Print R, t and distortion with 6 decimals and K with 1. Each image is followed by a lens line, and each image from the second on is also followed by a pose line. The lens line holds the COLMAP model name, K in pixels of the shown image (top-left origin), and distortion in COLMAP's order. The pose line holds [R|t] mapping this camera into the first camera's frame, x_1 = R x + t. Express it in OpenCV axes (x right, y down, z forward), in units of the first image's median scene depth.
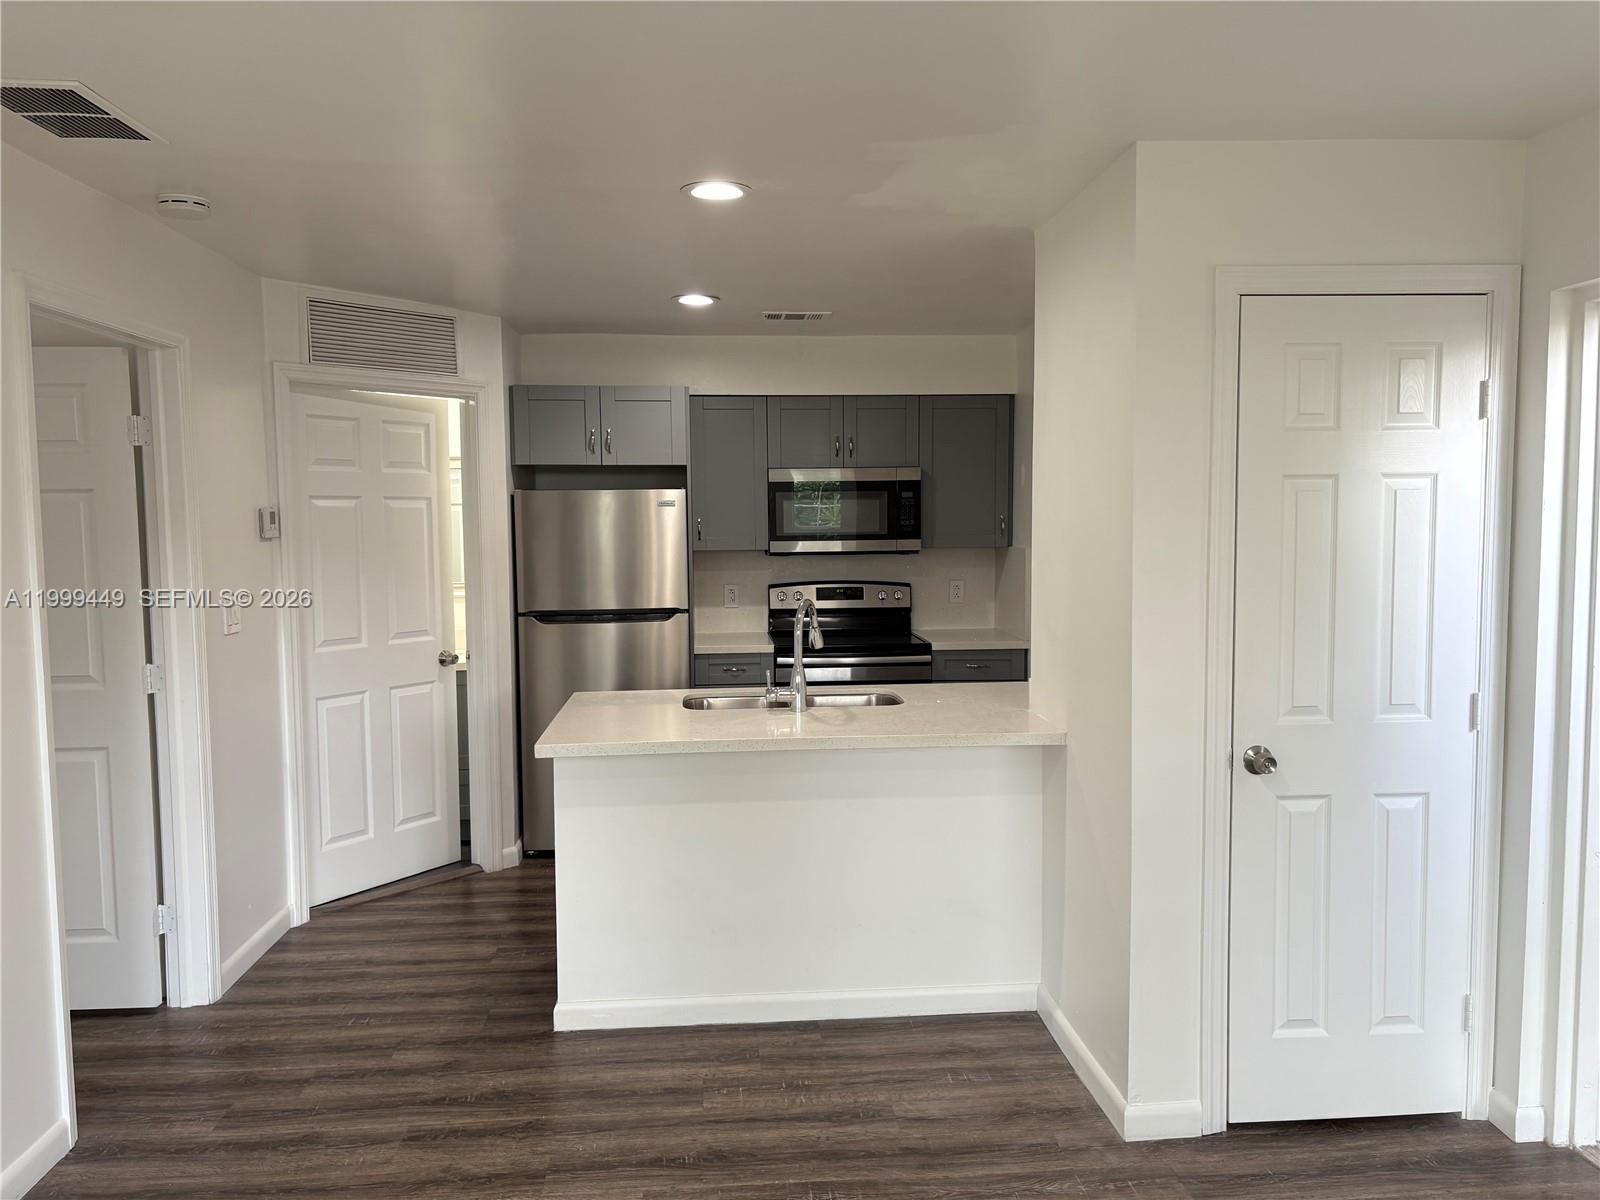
lens RADIAL K [[1231.8, 0, 815.2], [0, 1231.8, 600.1], [0, 0, 1]] dist [0.034414, -0.003114]
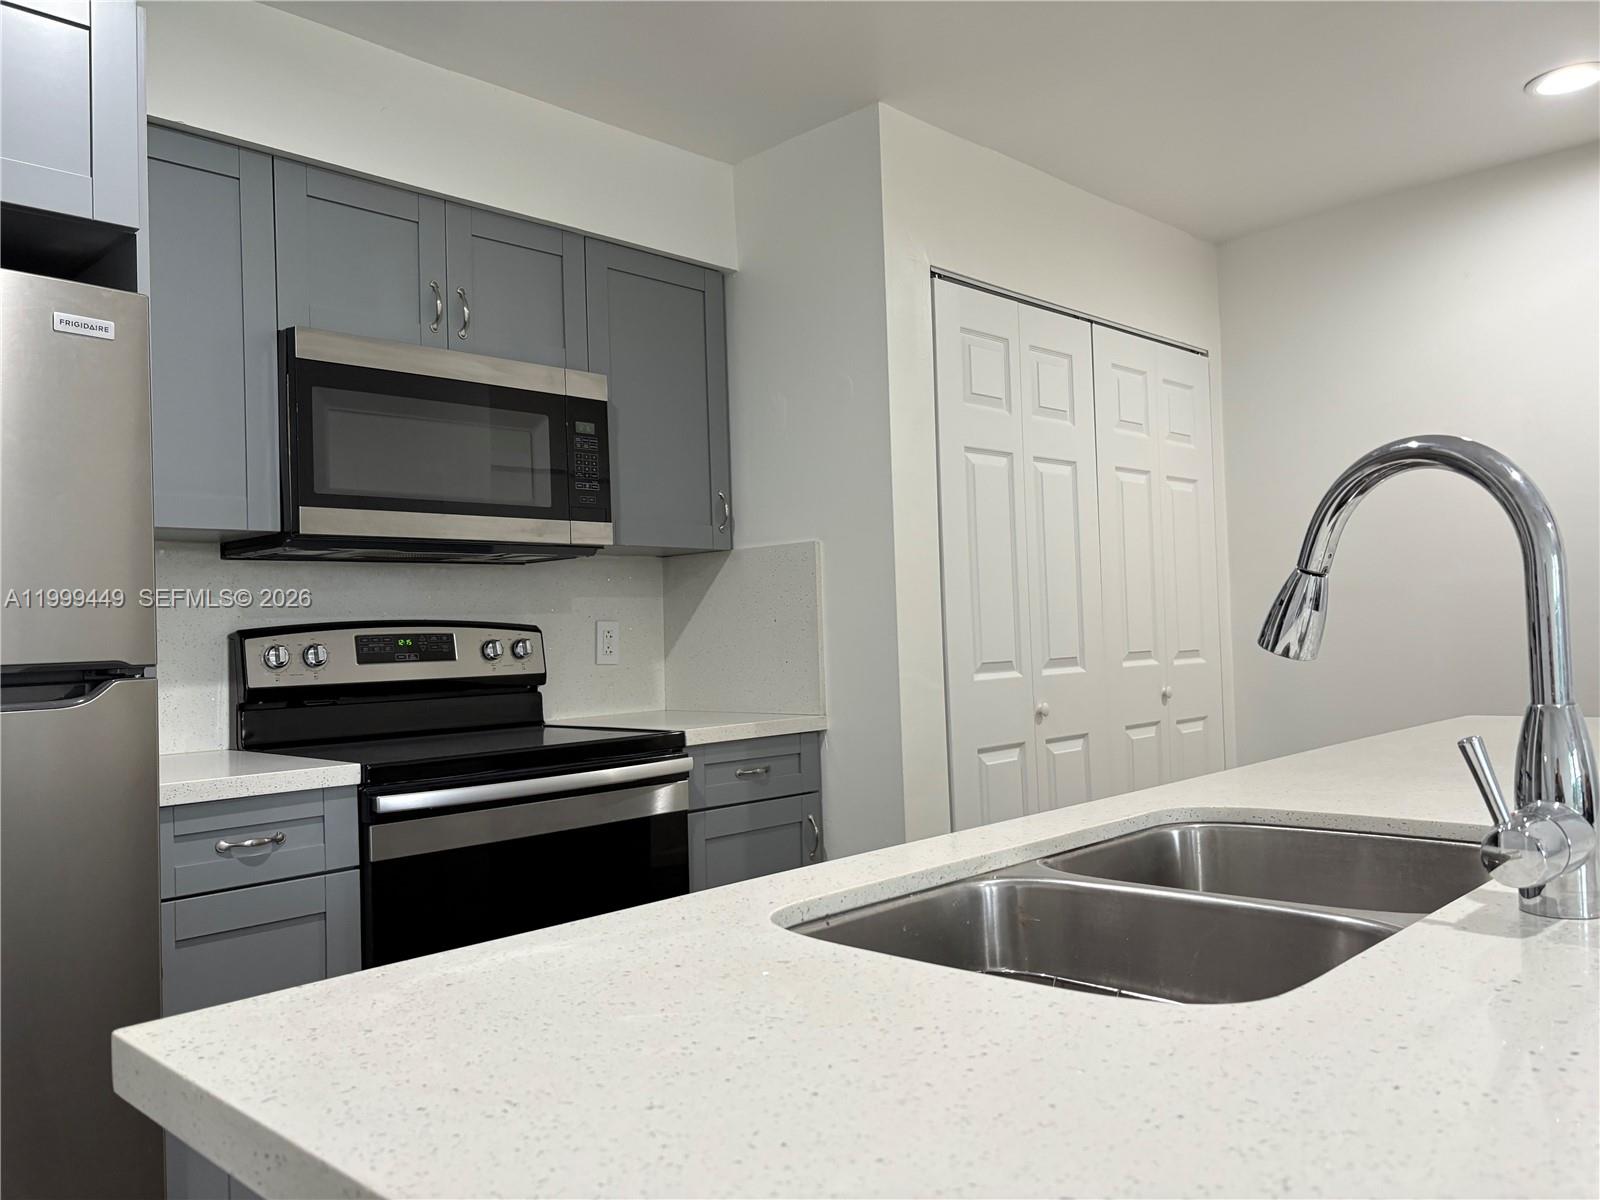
lens RADIAL K [[1216.2, 0, 806.6], [0, 1216.2, 600.5], [0, 0, 1]] dist [0.024994, -0.000160]
pose [[0.755116, 0.002315, 0.655587, -0.187131], [0.072390, 0.993584, -0.086889, 0.030867], [-0.651583, 0.113070, 0.750104, 0.659465]]
